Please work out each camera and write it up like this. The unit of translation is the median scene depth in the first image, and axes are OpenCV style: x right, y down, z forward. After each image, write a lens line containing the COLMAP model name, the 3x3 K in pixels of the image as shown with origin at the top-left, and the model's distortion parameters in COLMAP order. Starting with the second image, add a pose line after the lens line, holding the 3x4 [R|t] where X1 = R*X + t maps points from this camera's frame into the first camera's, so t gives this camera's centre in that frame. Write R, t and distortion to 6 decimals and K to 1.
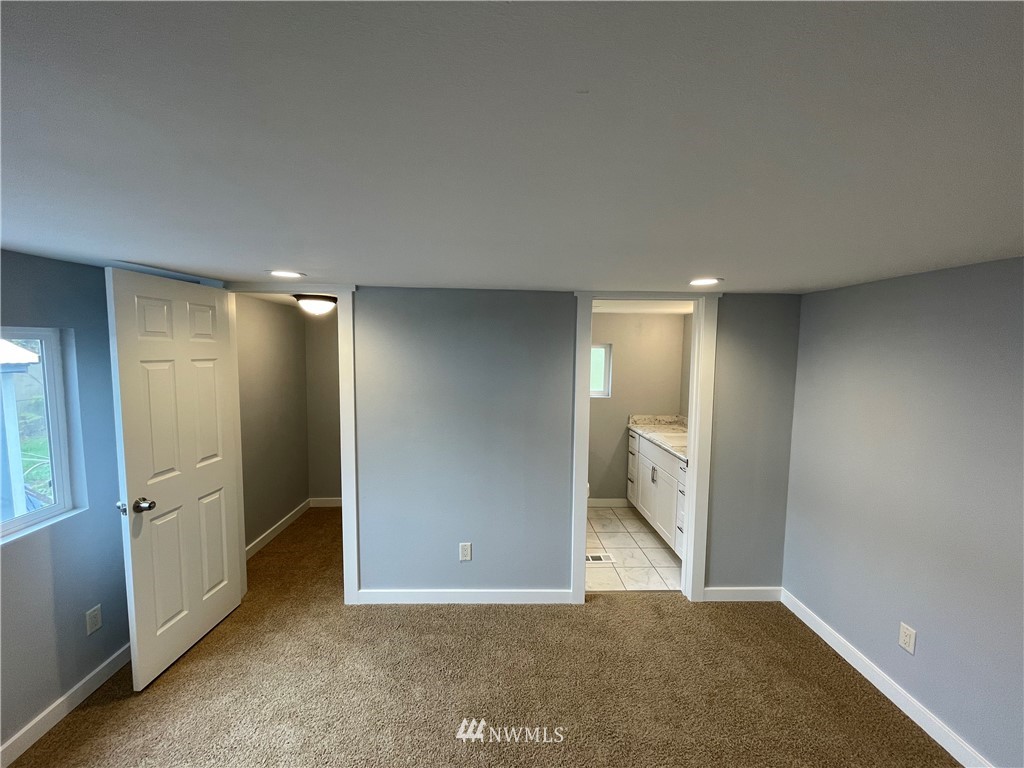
lens RADIAL K [[417.4, 0, 512.0], [0, 417.4, 384.0], [0, 0, 1]] dist [-0.001535, -0.000292]
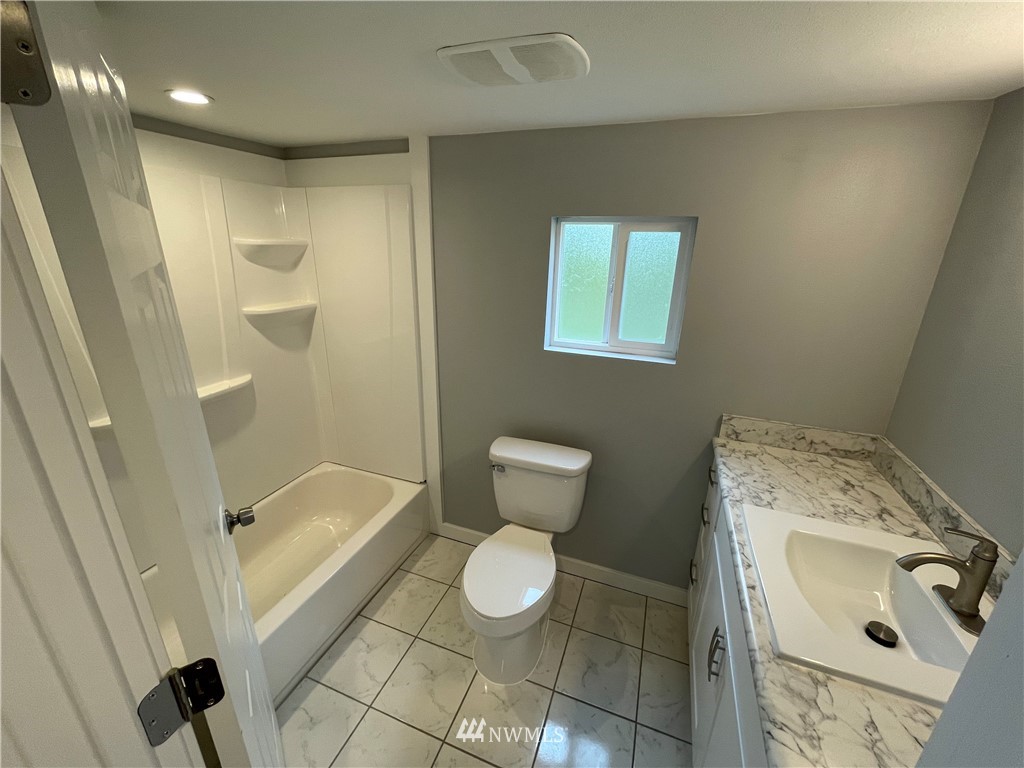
lens RADIAL K [[417.4, 0, 512.0], [0, 417.4, 384.0], [0, 0, 1]] dist [-0.001535, -0.000292]
pose [[0.922985, 0.132426, -0.361333, 0.237263], [-0.046774, 0.970571, 0.236227, -0.035144], [0.381982, -0.201133, 0.902017, 0.583804]]
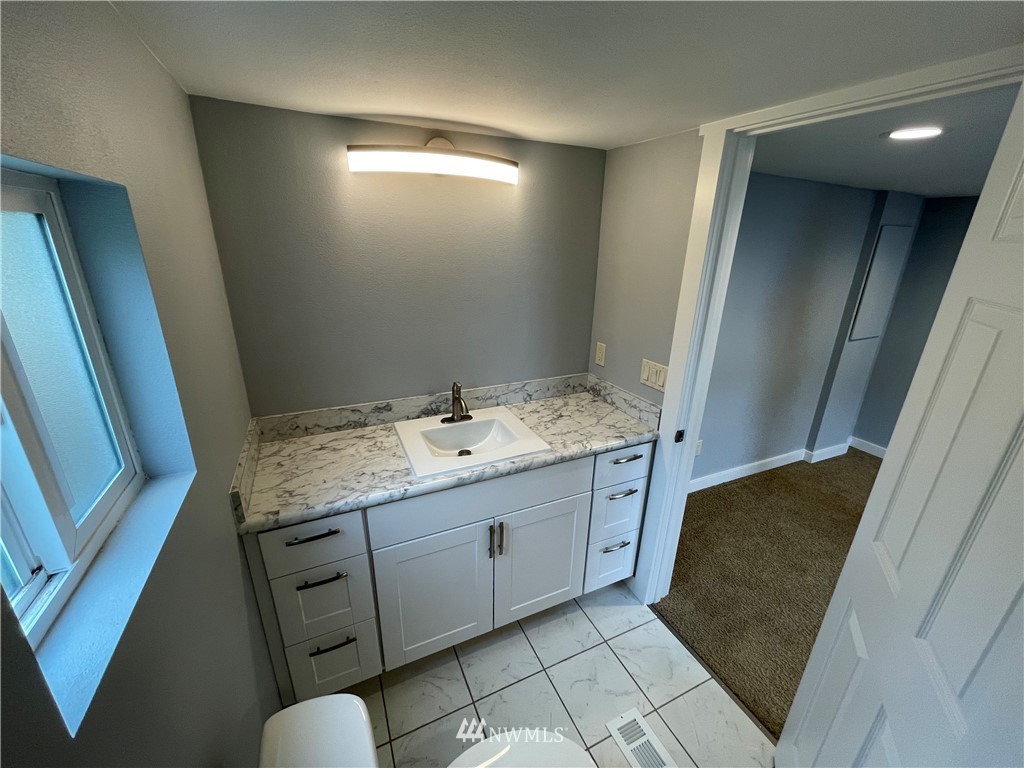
lens RADIAL K [[417.4, 0, 512.0], [0, 417.4, 384.0], [0, 0, 1]] dist [-0.001535, -0.000292]
pose [[-0.390914, -0.325834, 0.860824, 0.011061], [0.057087, 0.924861, 0.375997, -0.077193], [-0.918655, 0.196125, -0.342940, 0.913698]]
